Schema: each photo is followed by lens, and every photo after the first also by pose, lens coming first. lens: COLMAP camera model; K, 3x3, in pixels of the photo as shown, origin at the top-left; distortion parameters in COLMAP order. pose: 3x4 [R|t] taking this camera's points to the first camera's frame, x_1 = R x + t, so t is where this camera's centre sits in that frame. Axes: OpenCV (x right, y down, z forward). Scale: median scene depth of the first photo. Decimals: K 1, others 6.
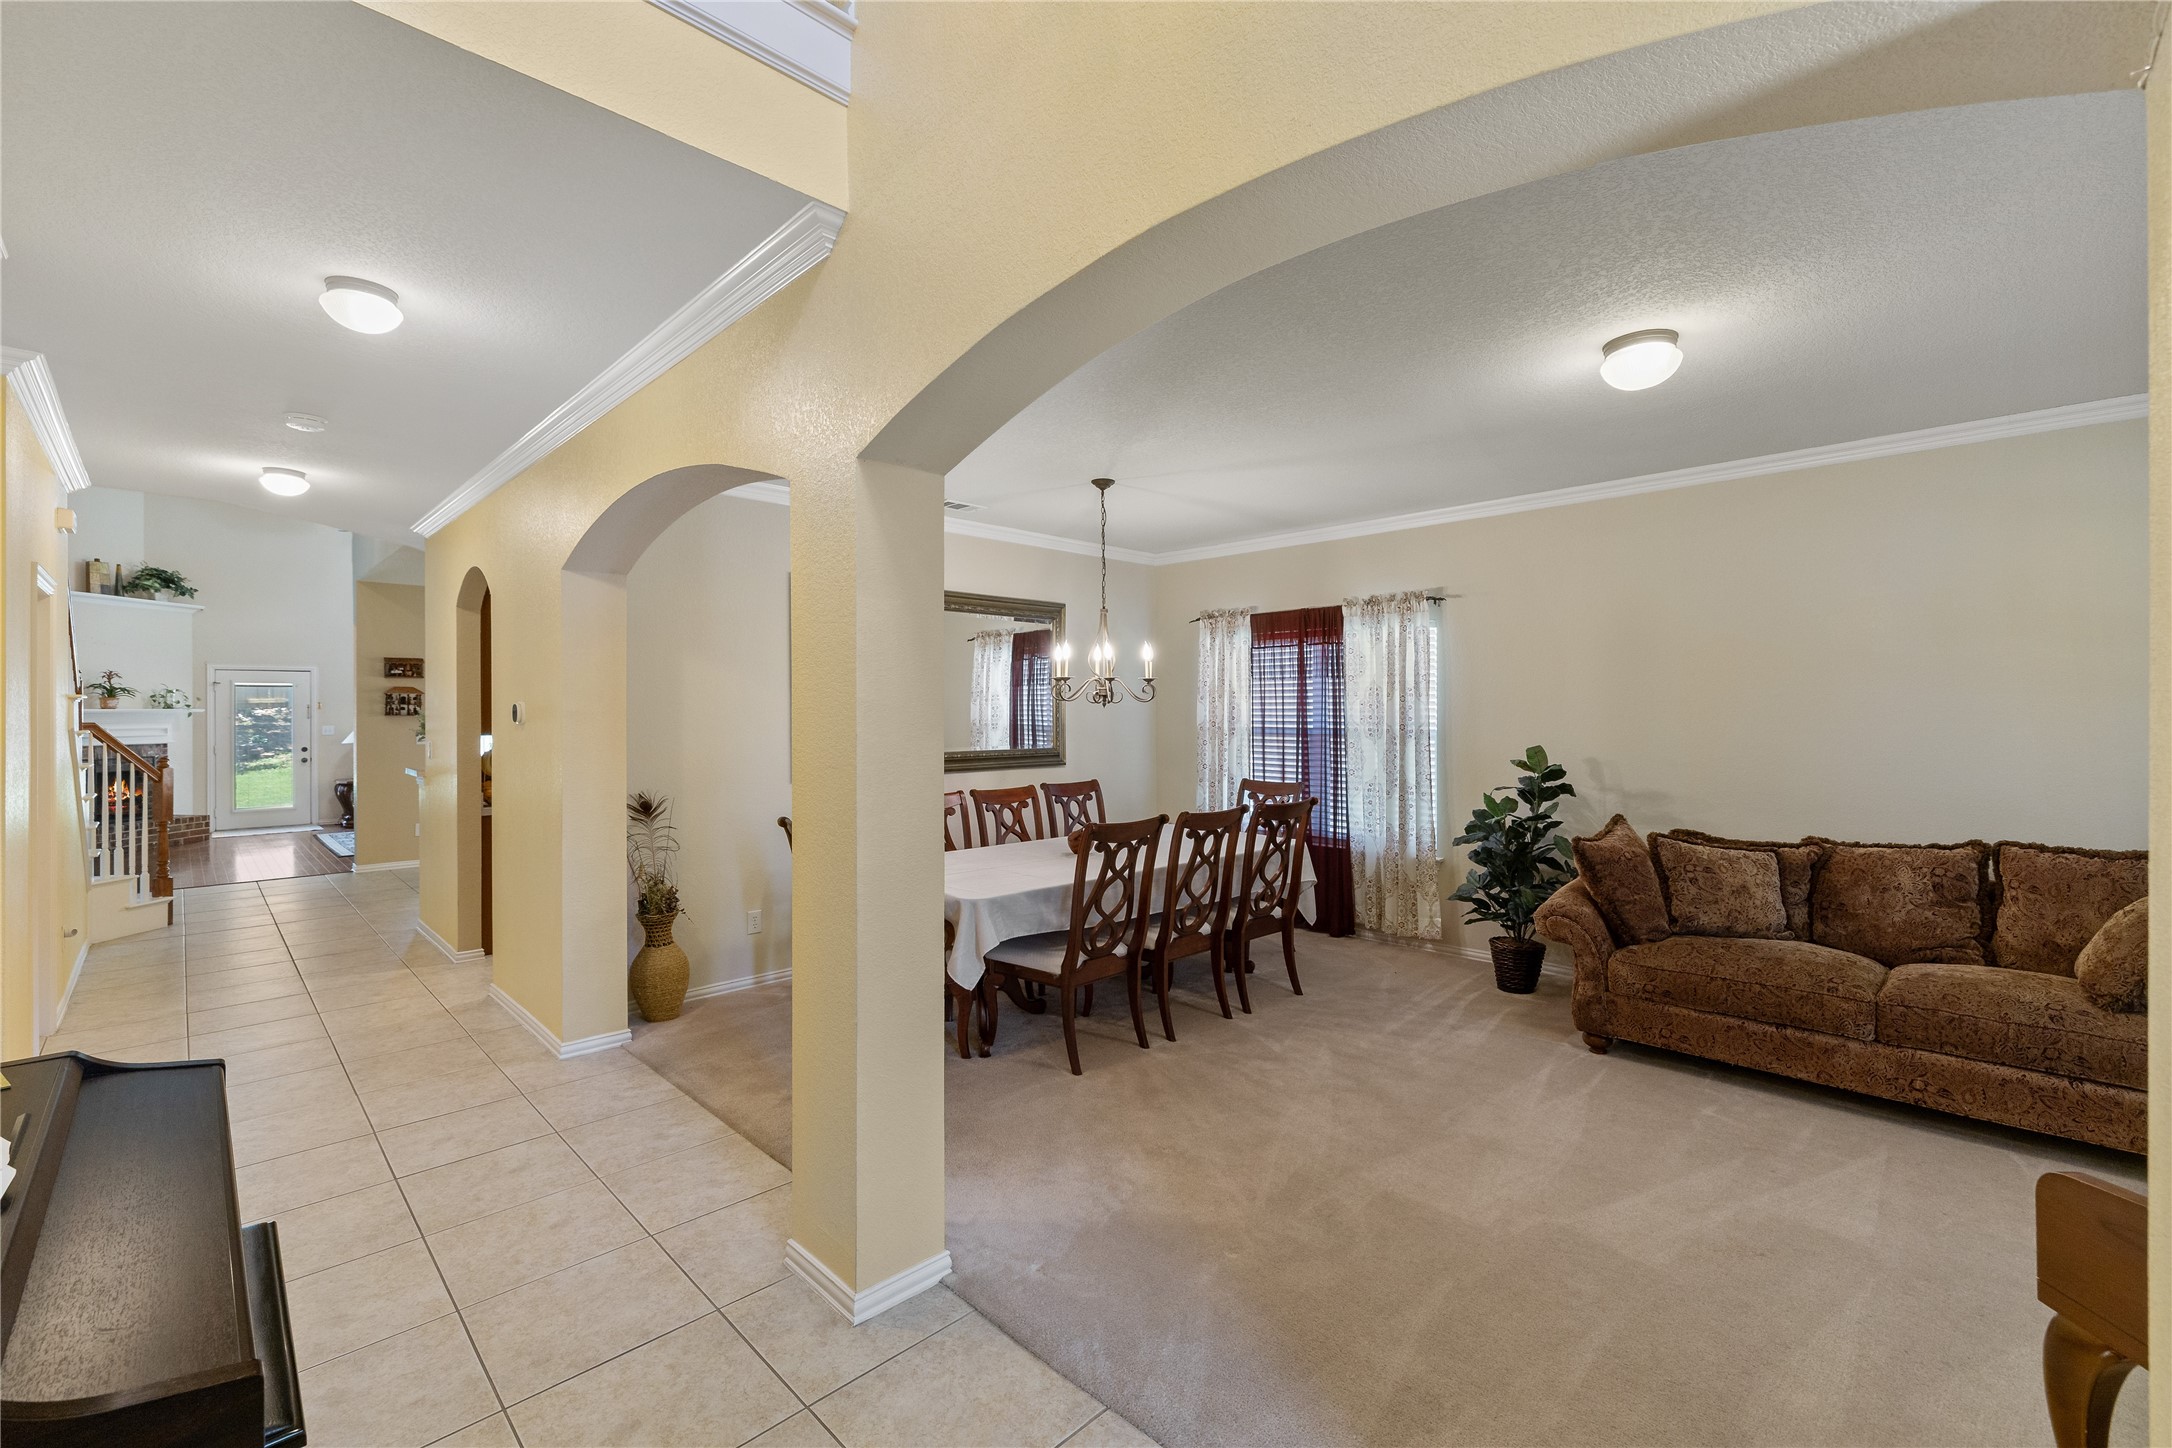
lens RADIAL K [[910.0, 0, 1087.6], [0, 910.0, 725.2], [0, 0, 1]] dist [0.000599, 0.000033]
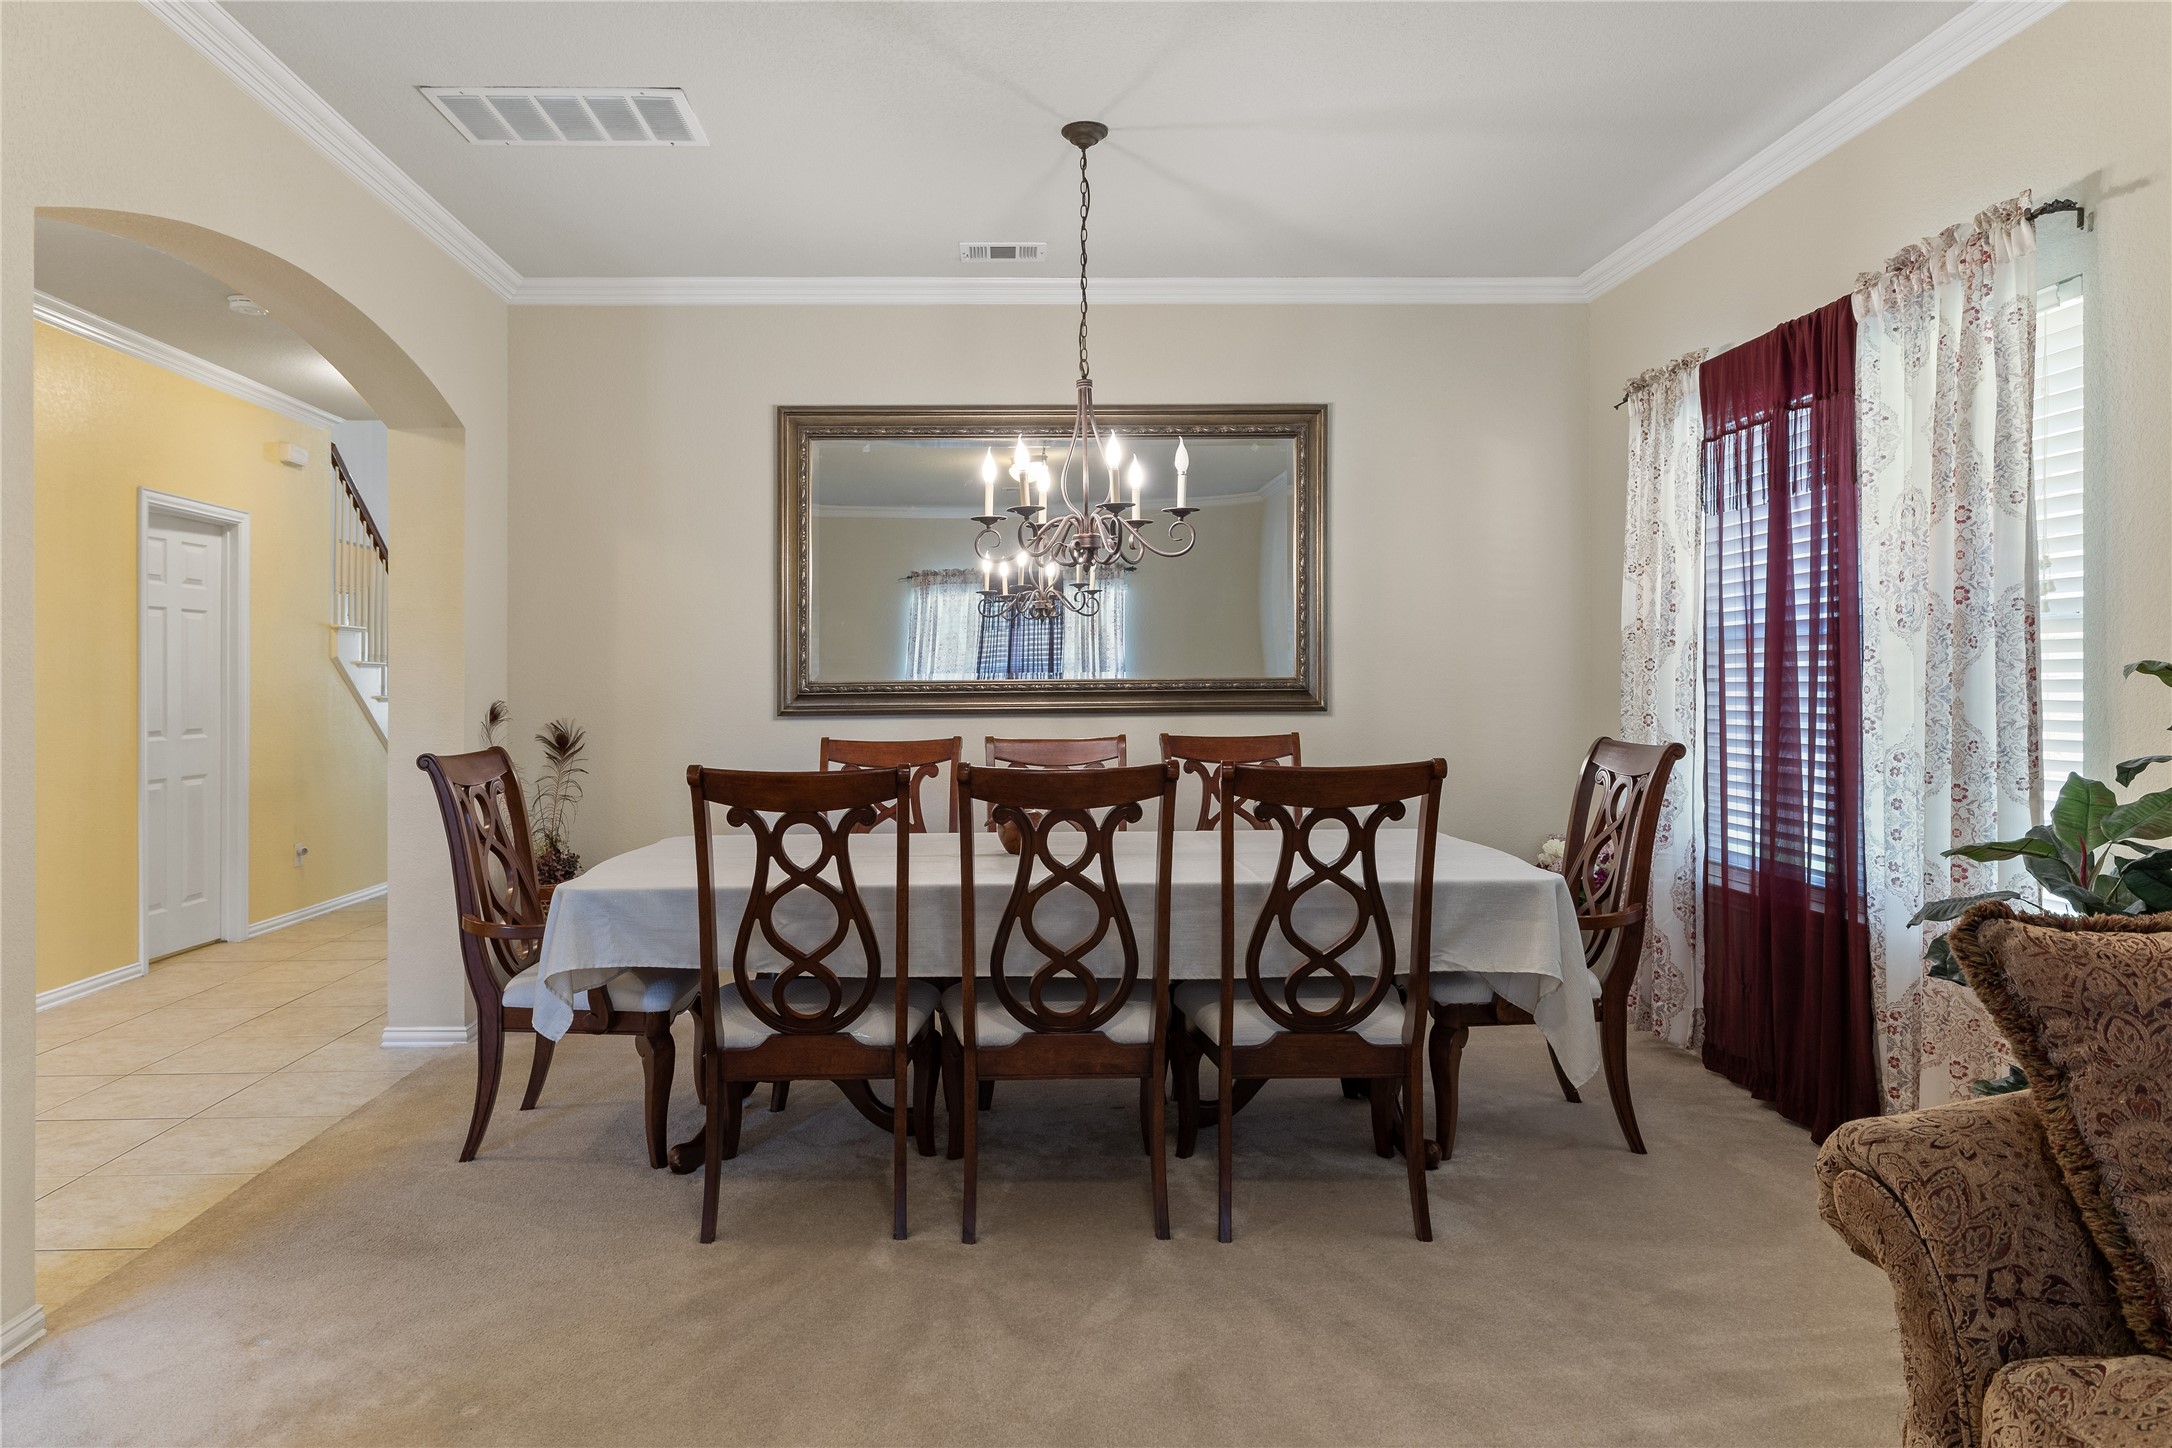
lens RADIAL K [[1315.7, 0, 1082.7], [0, 1315.7, 714.0], [0, 0, 1]] dist [0.001890, 0.000194]
pose [[0.743364, 0.006548, -0.668855, 0.426455], [-0.001129, 0.999963, 0.008535, 0.044715], [0.668886, -0.005590, 0.743344, 0.373326]]
